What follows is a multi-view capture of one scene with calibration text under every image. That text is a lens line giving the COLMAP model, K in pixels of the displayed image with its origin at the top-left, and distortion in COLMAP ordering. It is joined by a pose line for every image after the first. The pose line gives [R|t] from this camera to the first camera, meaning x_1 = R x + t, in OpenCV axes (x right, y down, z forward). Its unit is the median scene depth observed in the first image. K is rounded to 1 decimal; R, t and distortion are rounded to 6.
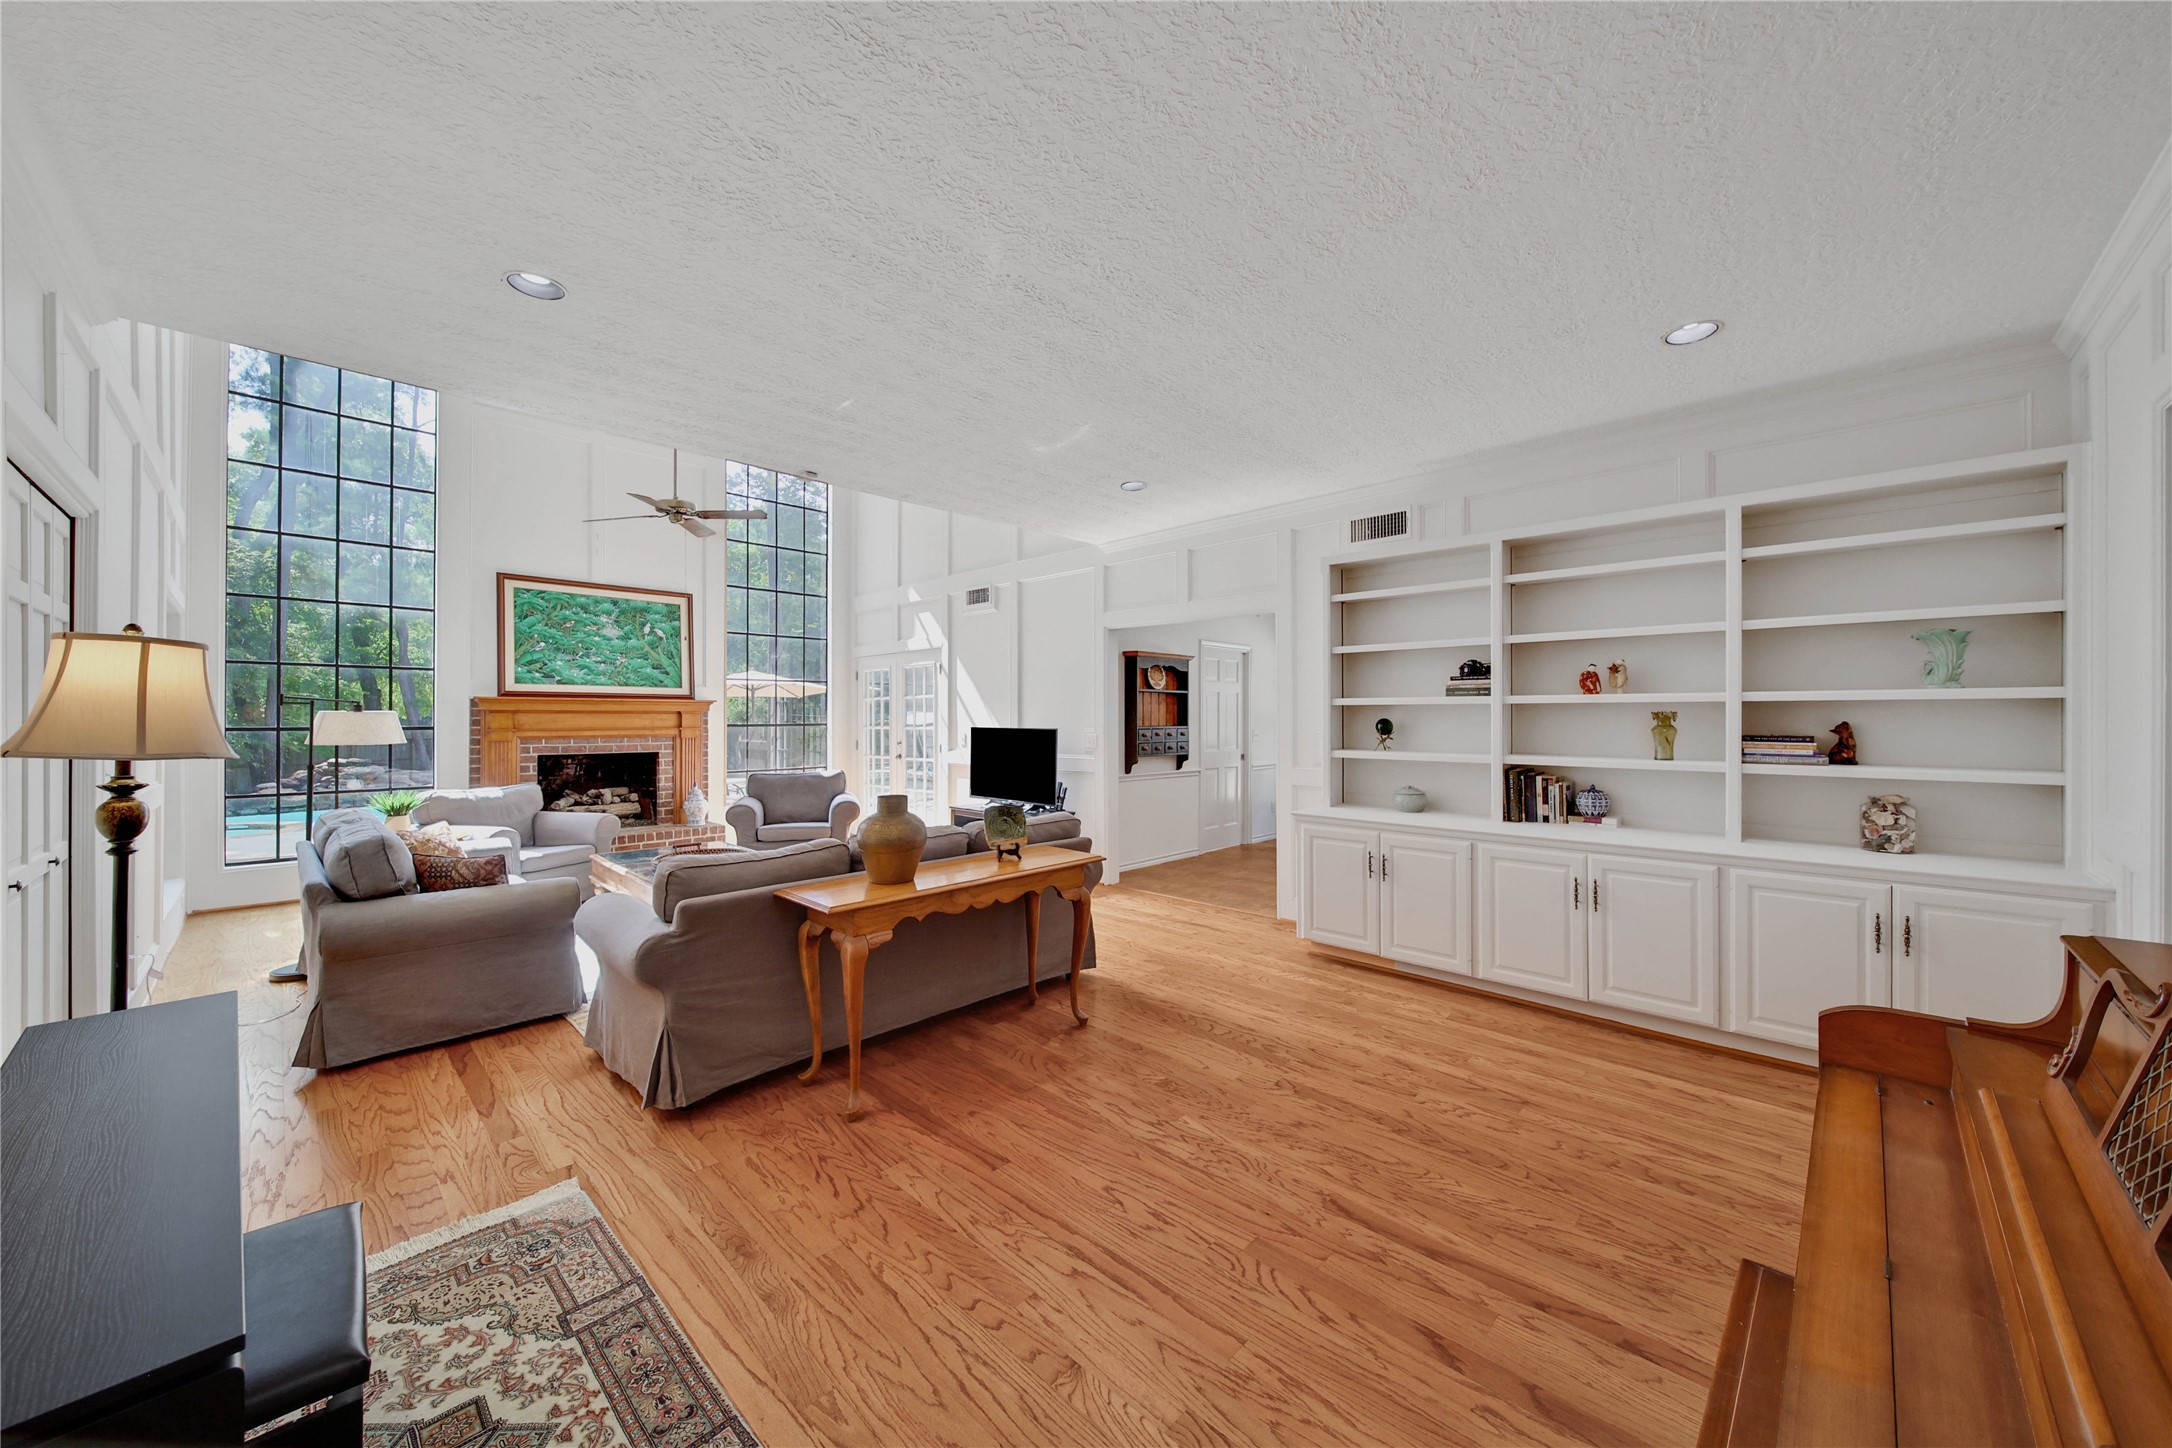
lens RADIAL K [[783.4, 0, 1098.6], [0, 783.4, 714.6], [0, 0, 1]] dist [-0.000675, -0.000210]
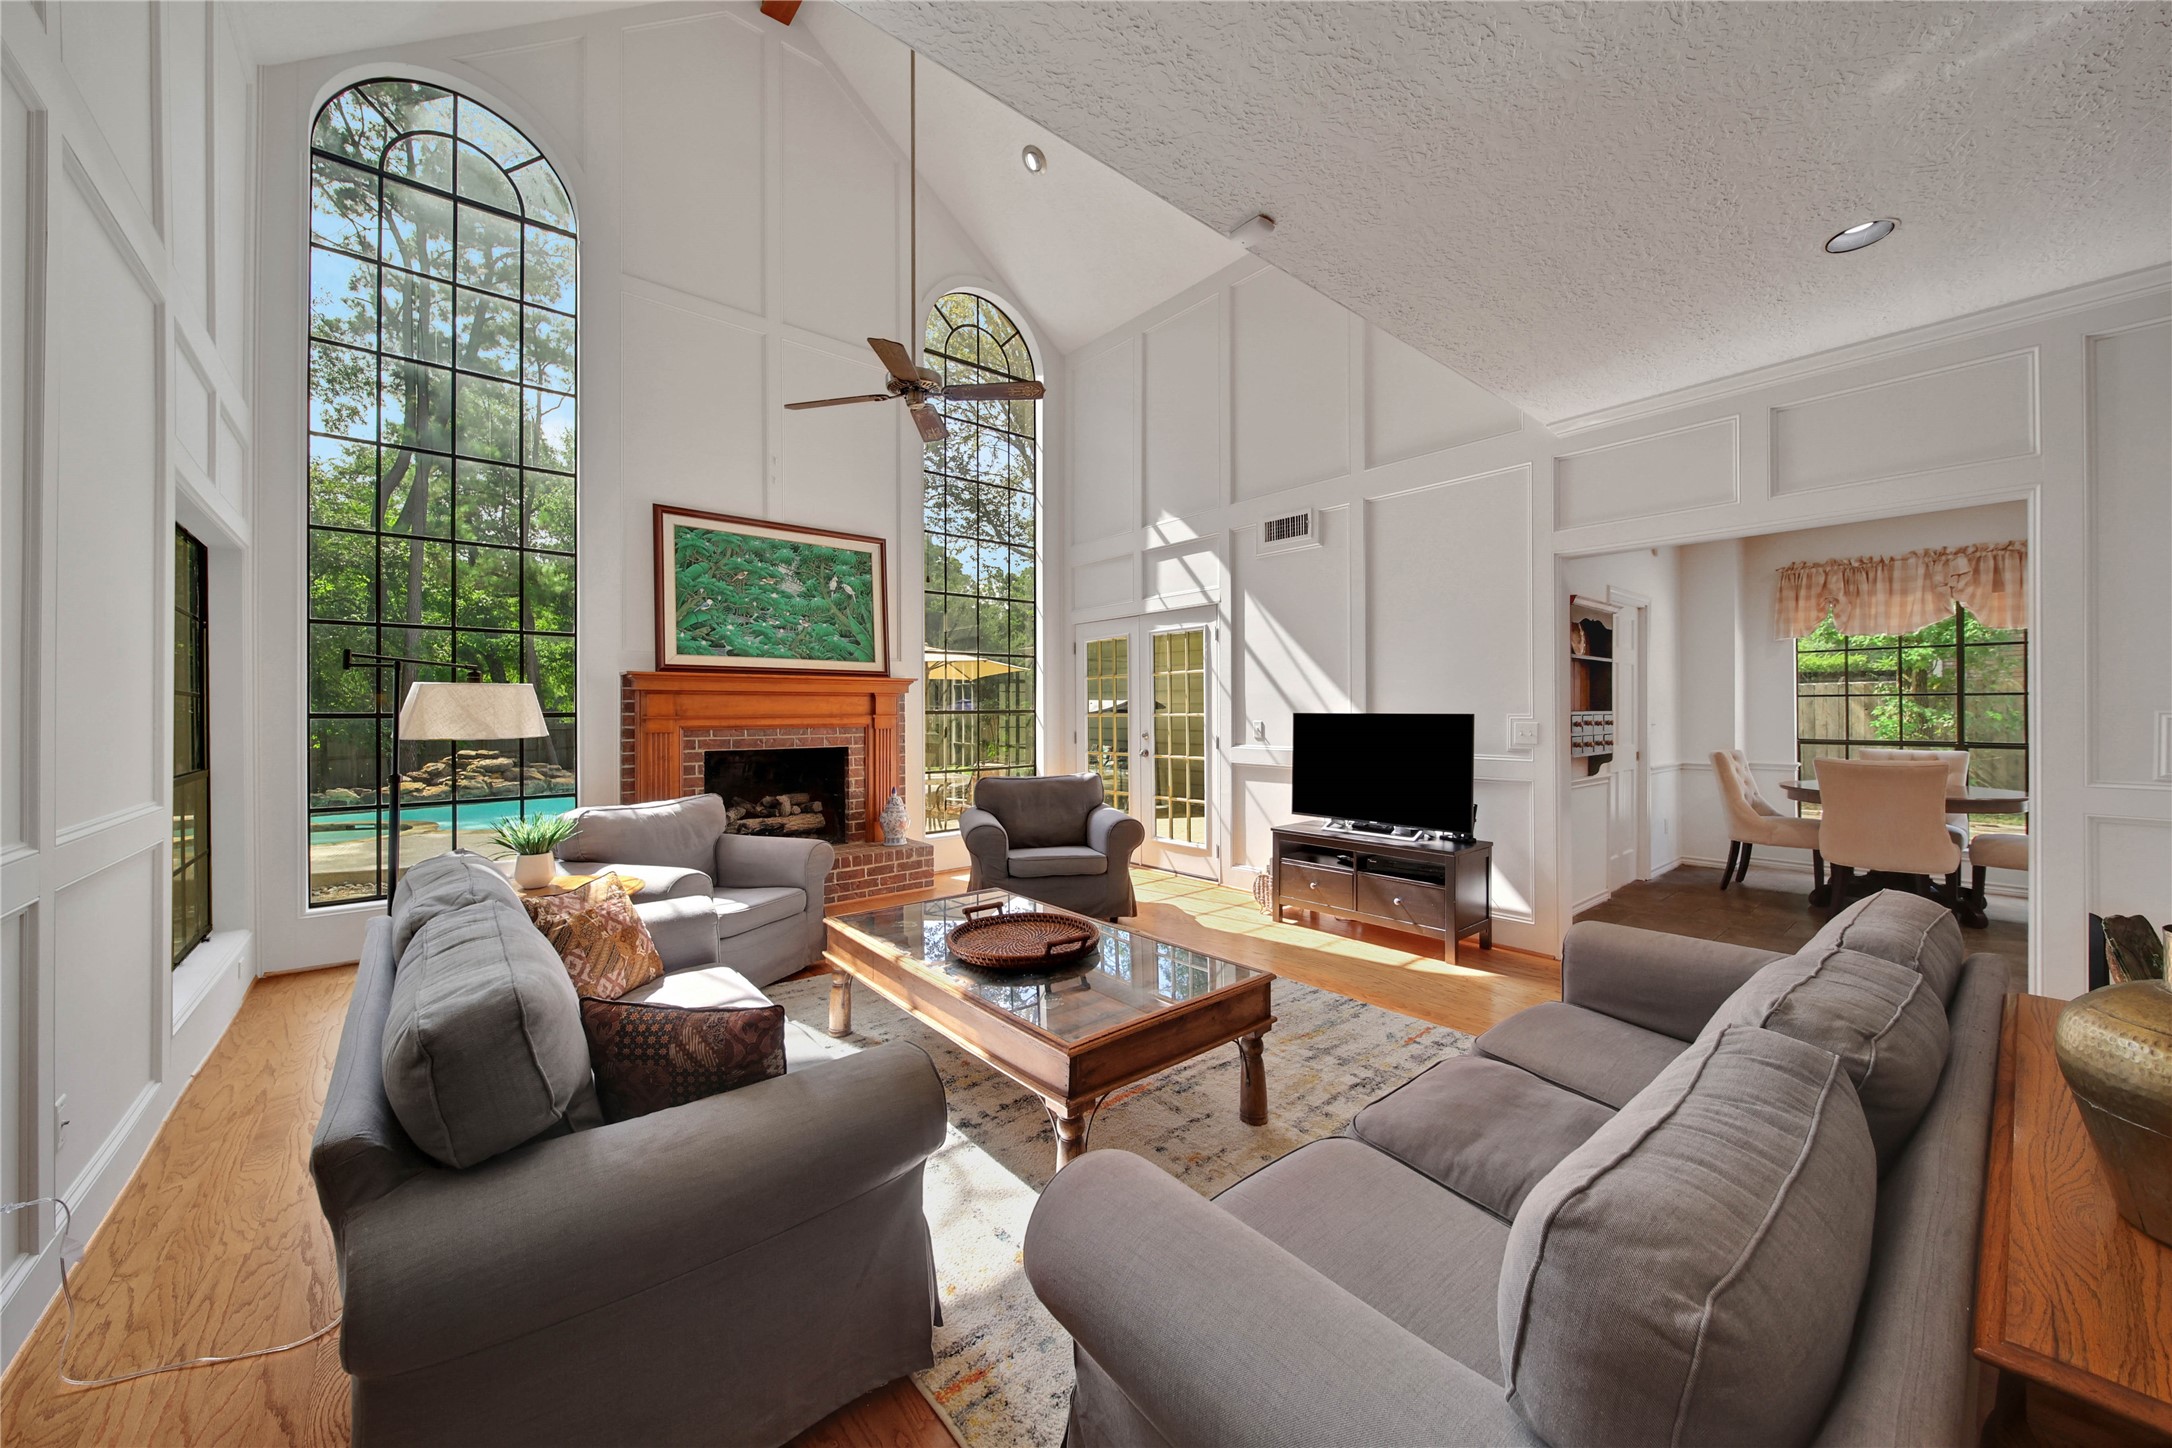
lens RADIAL K [[785.9, 0, 1091.3], [0, 785.9, 707.9], [0, 0, 1]] dist [0.001786, 0.000241]
pose [[0.994486, -0.002108, -0.104844, -0.267853], [0.002462, 0.999992, 0.003247, 0.008906], [0.104836, -0.003487, 0.994483, 0.291561]]
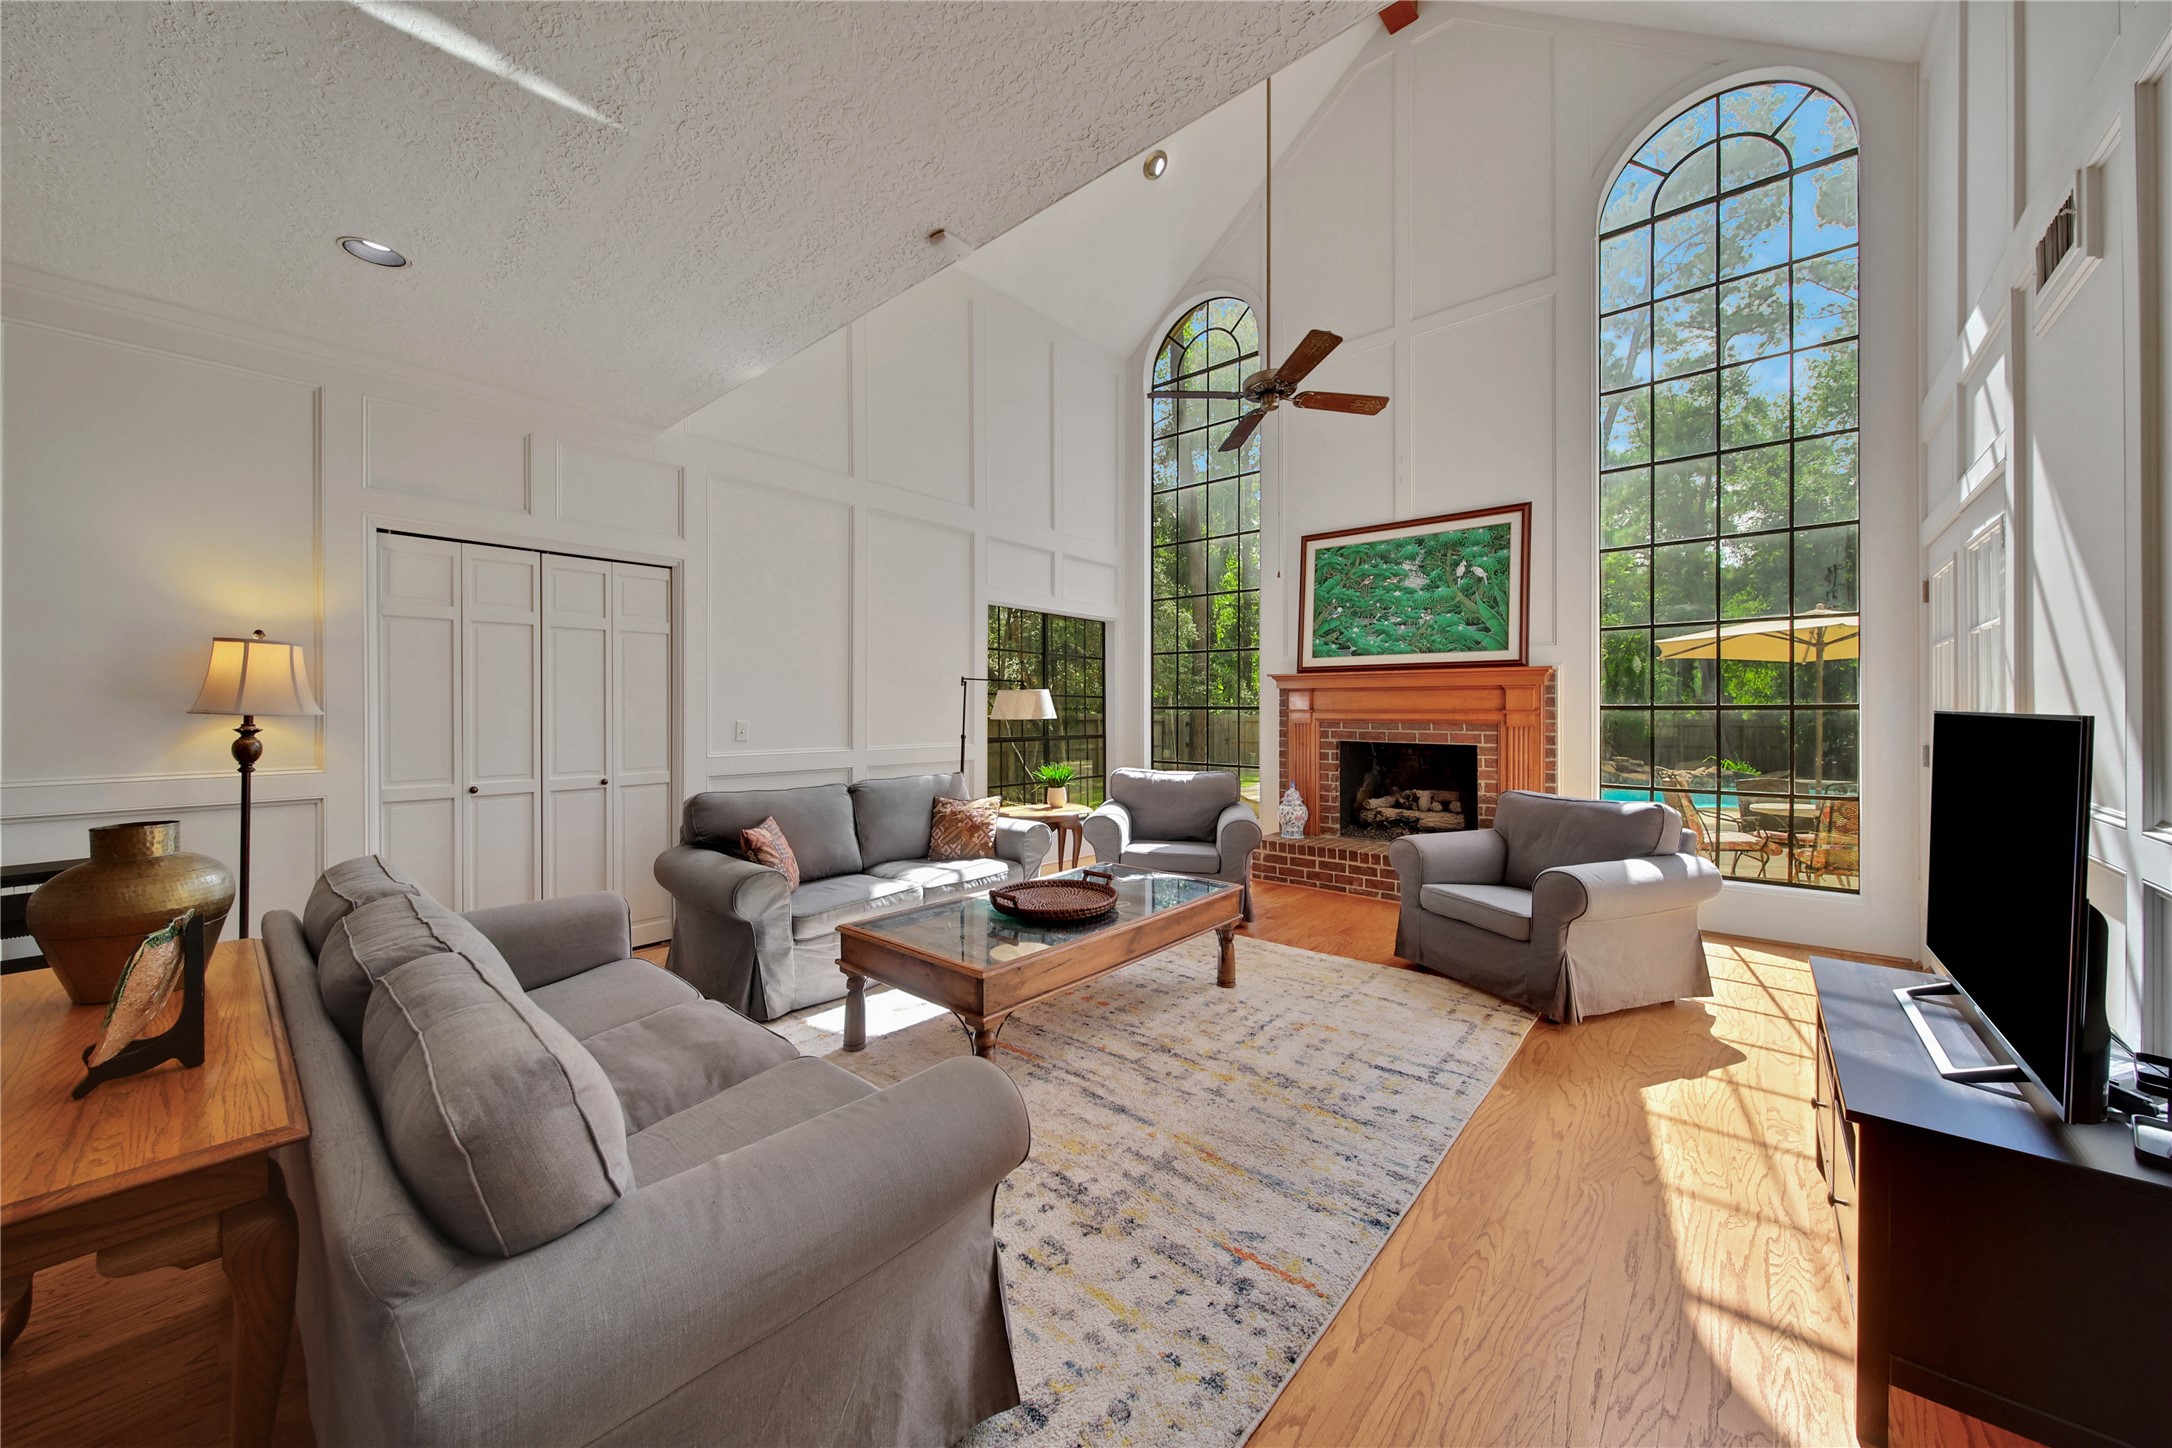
lens RADIAL K [[785.9, 0, 1091.3], [0, 785.9, 707.9], [0, 0, 1]] dist [0.001786, 0.000241]
pose [[0.044276, 0.001700, -0.999018, 0.121127], [0.005086, 0.999985, 0.001927, 0.012736], [0.999006, -0.005166, 0.044266, 0.682227]]
